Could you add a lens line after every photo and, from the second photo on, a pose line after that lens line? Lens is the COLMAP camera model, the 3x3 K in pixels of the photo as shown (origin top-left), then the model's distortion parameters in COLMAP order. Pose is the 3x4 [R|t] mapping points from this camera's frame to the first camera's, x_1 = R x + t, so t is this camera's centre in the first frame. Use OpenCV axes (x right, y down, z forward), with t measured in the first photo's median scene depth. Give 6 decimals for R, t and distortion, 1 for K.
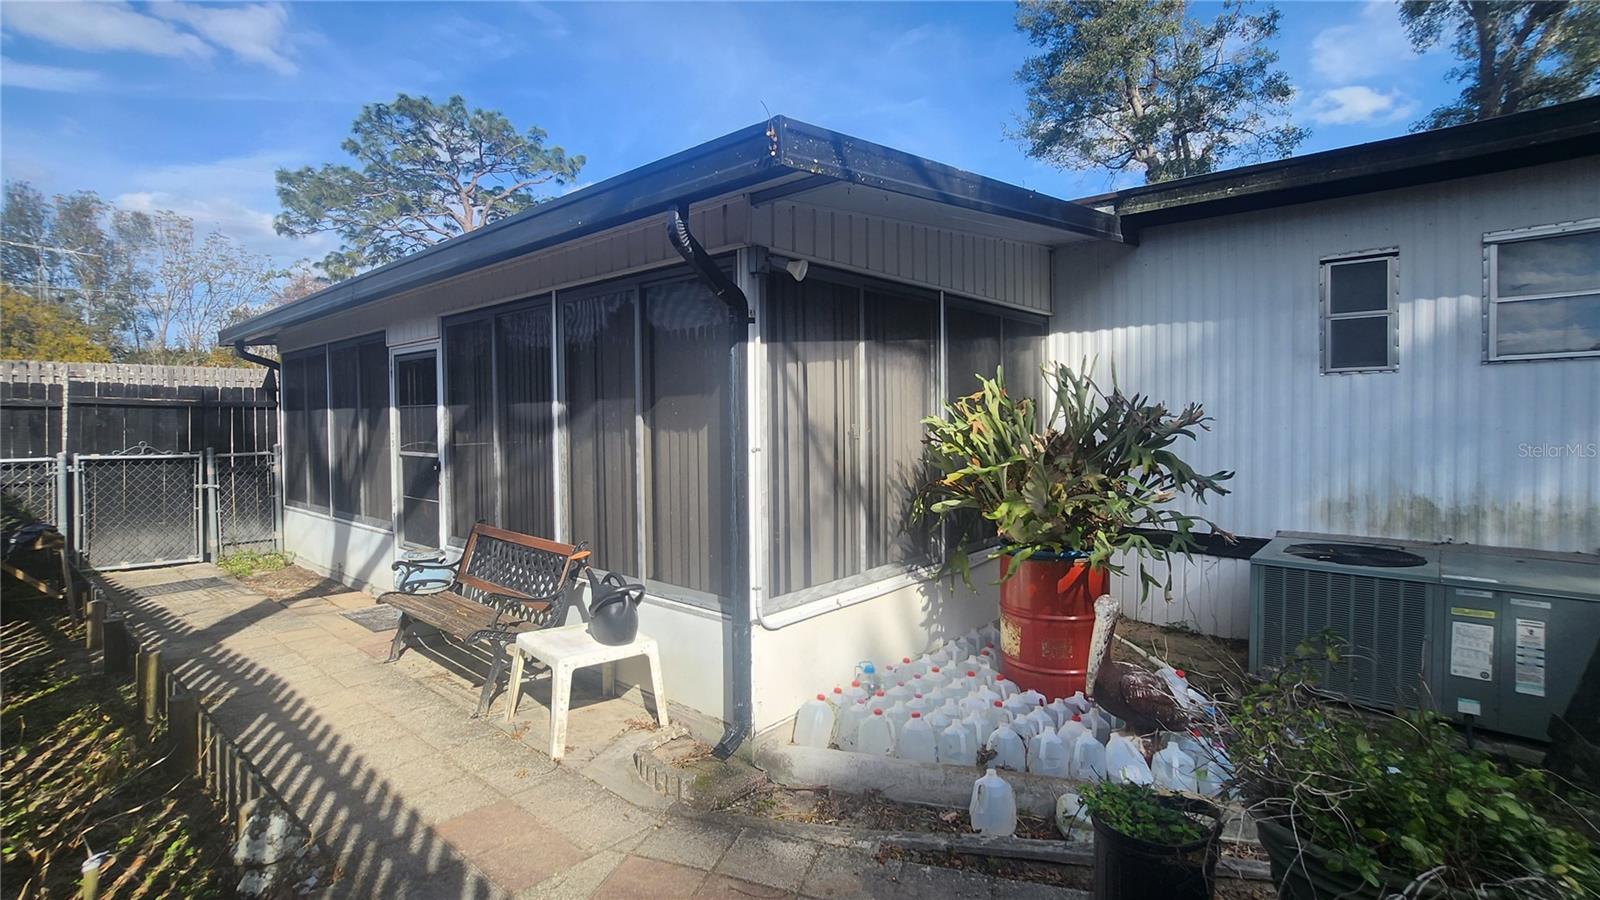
lens RADIAL K [[754.8, 0, 801.2], [0, 754.8, 436.5], [0, 0, 1]] dist [-0.014645, 0.000763]
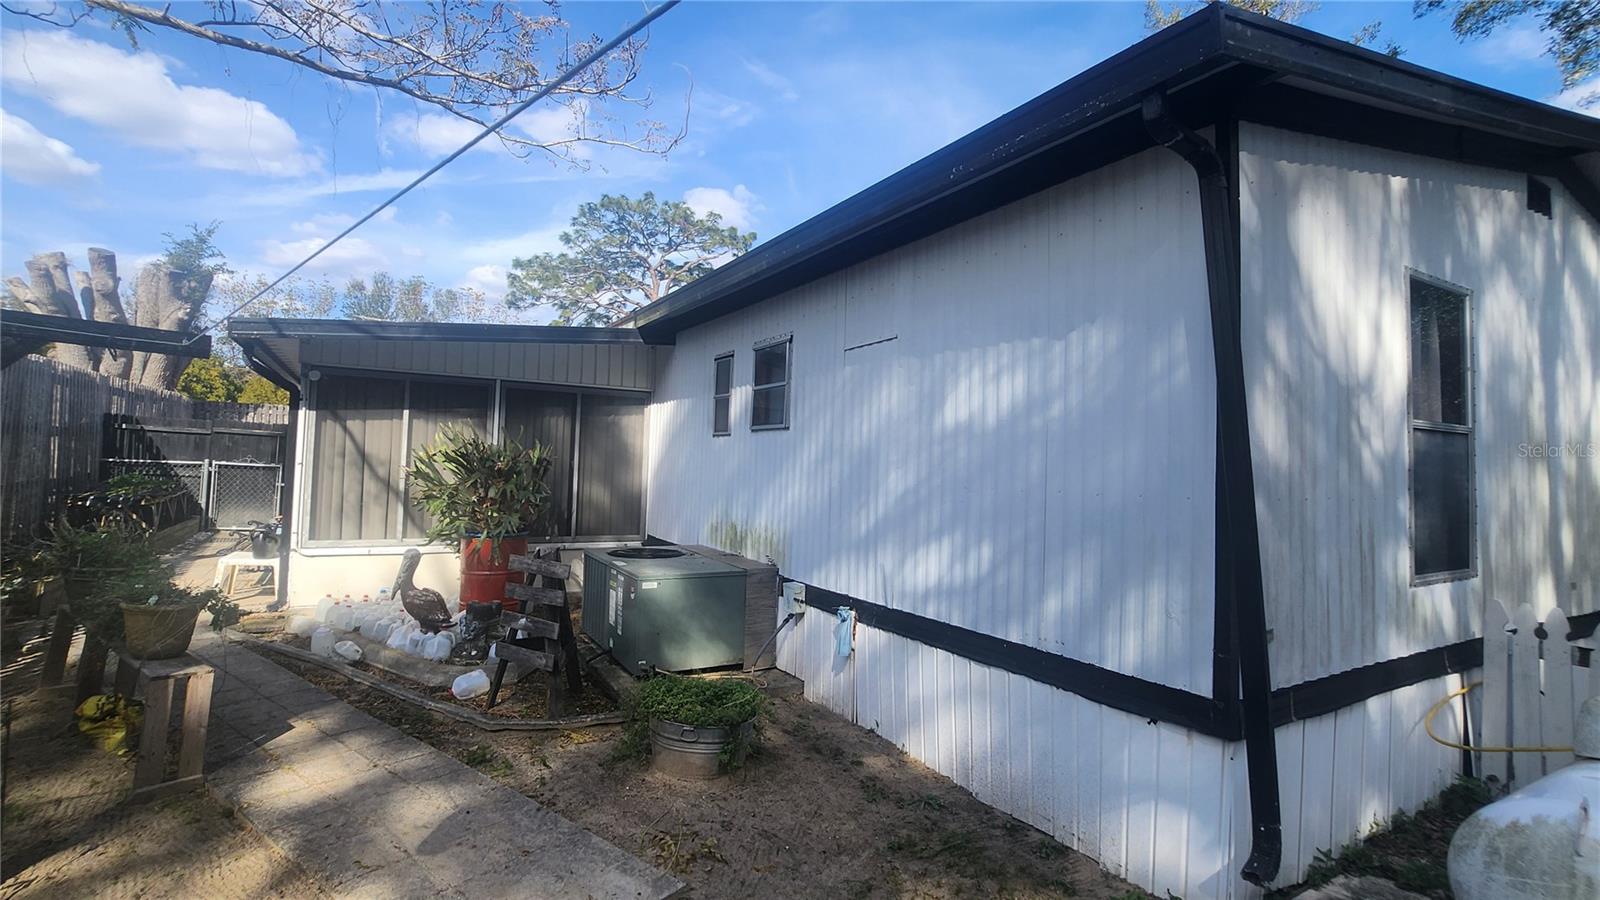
lens RADIAL K [[749.1, 0, 796.3], [0, 749.1, 430.6], [0, 0, 1]] dist [-0.023609, -0.000173]
pose [[0.947960, 0.027910, -0.317163, 0.178058], [-0.051082, 0.996578, -0.064979, -0.000861], [0.314264, 0.077799, 0.946142, -0.044998]]
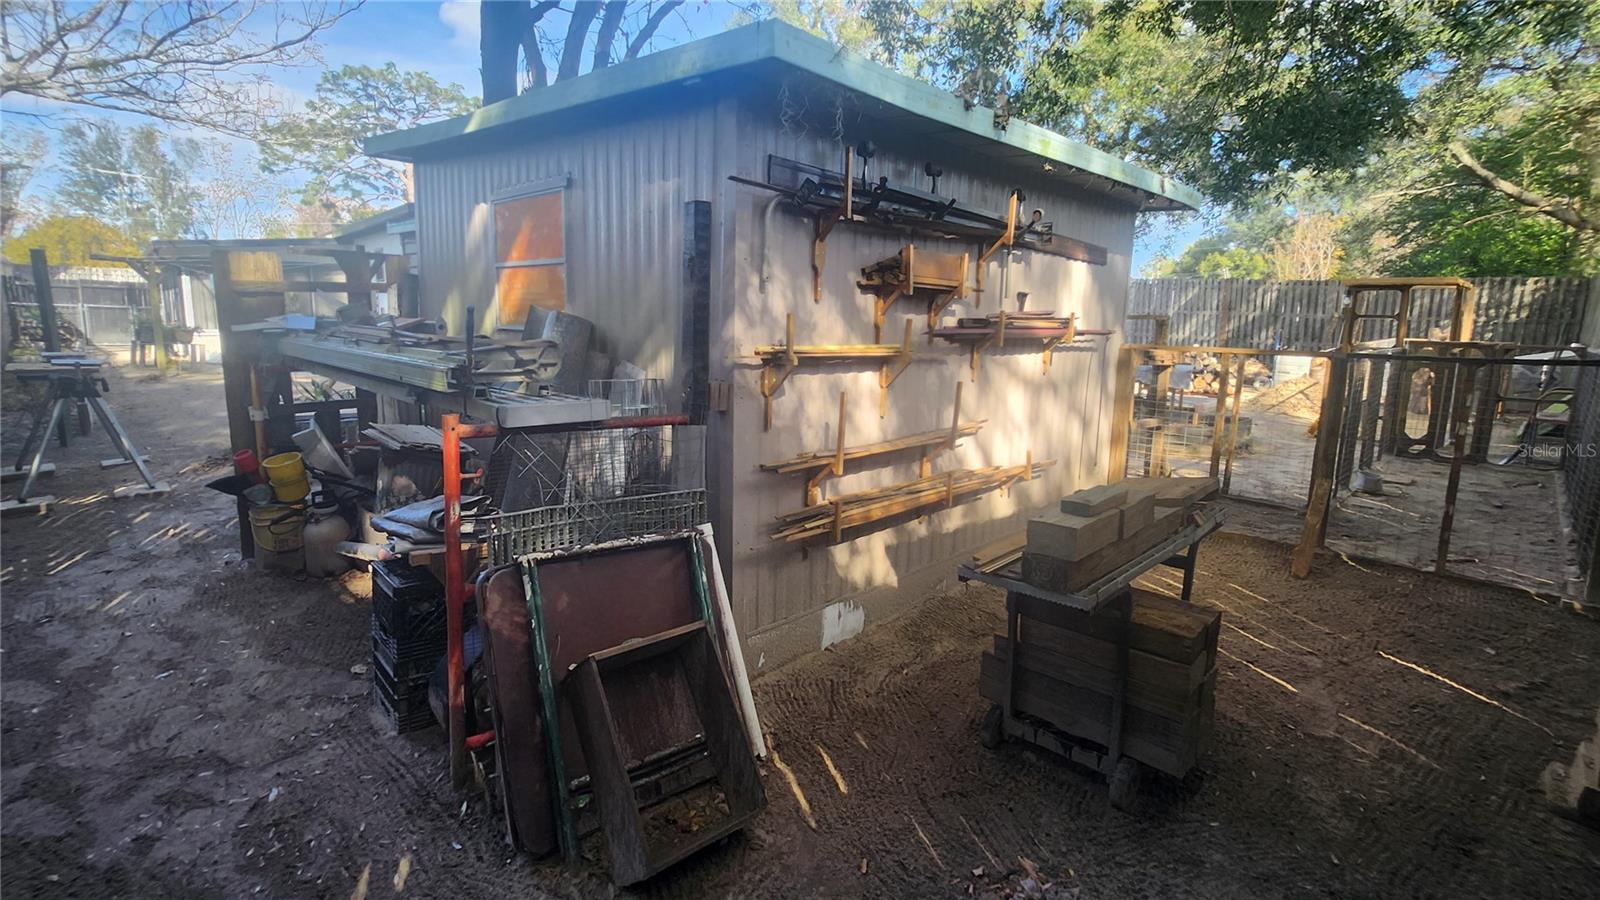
lens RADIAL K [[753.2, 0, 797.2], [0, 753.2, 437.7], [0, 0, 1]] dist [-0.061386, 0.030154]
pose [[0.996134, 0.039339, -0.078549, 0.428012], [-0.028695, 0.990793, 0.132308, 0.017361], [0.083031, -0.129542, 0.988091, -0.347852]]
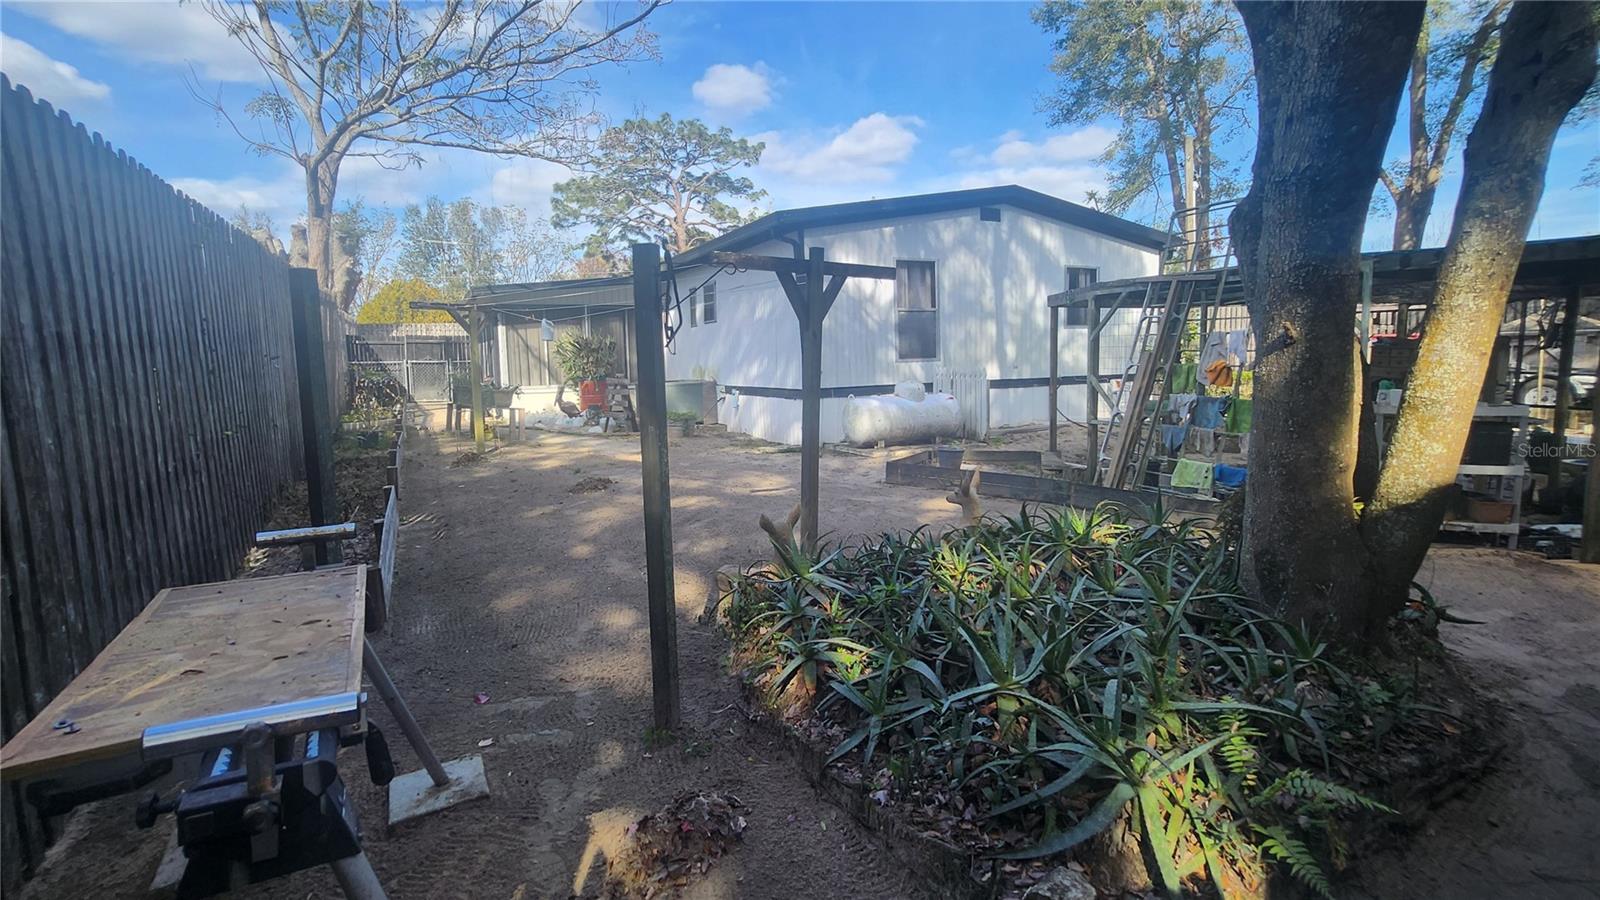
lens RADIAL K [[749.1, 0, 796.3], [0, 749.1, 430.6], [0, 0, 1]] dist [-0.023609, -0.000173]
pose [[0.929587, 0.030189, -0.367365, 0.303106], [0.000213, 0.996596, 0.082435, 0.011767], [0.368604, -0.076709, 0.926416, -0.232061]]
